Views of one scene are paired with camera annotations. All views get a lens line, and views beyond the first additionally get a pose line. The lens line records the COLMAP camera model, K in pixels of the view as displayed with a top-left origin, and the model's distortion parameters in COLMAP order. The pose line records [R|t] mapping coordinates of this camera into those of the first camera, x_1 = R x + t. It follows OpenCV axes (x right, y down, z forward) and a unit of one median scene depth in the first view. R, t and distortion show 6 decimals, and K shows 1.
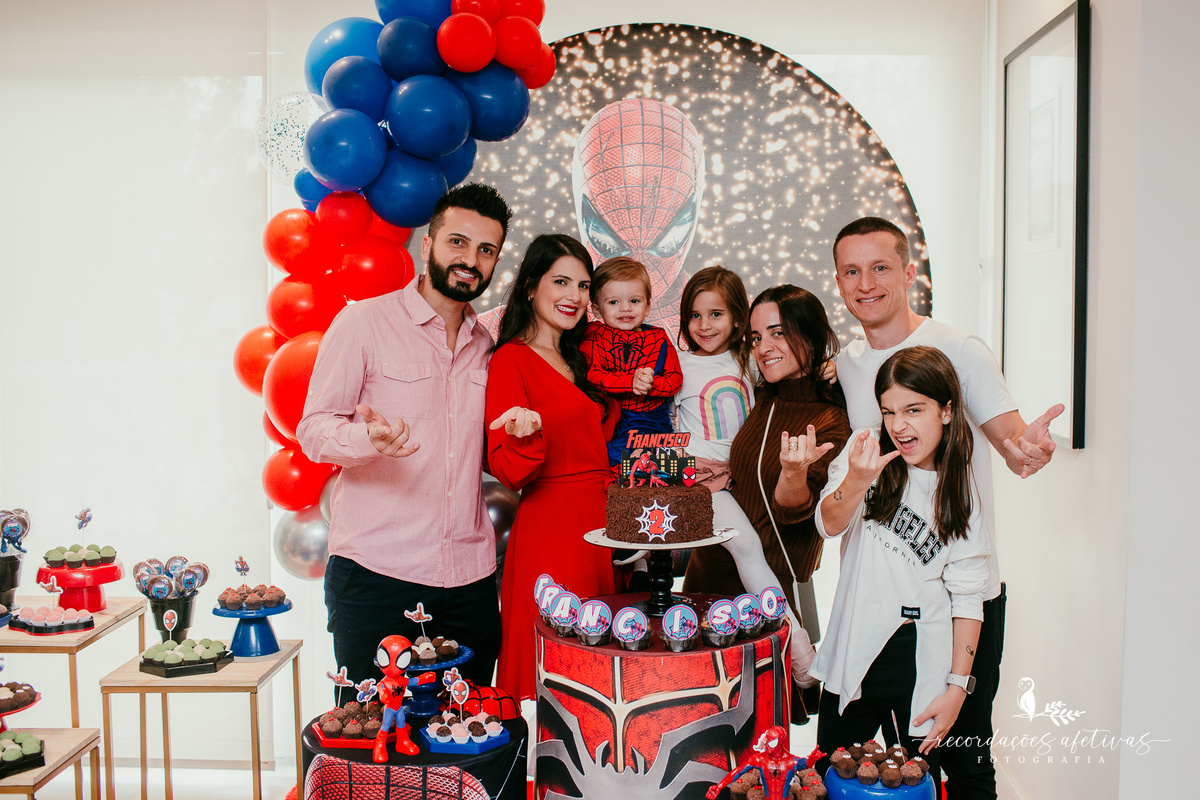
lens RADIAL K [[1311.5, 0, 600.0], [0, 1311.5, 400.0], [0, 0, 1]] dist [-0.122765, -0.050325]
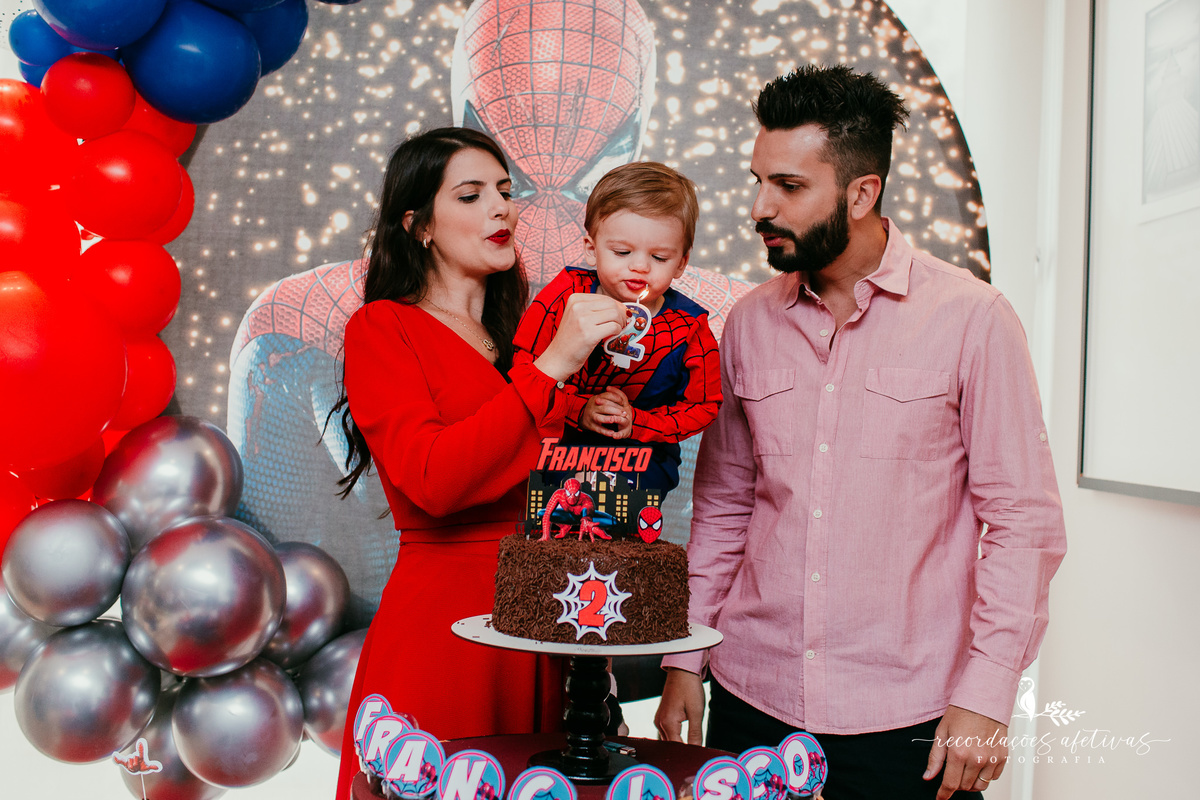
lens RADIAL K [[1311.5, 0, 600.0], [0, 1311.5, 400.0], [0, 0, 1]] dist [-0.122765, -0.050325]
pose [[0.991085, 0.052676, 0.122372, -0.018863], [-0.041560, 0.994921, -0.091679, 0.047639], [-0.126580, 0.085776, 0.988241, 0.373758]]
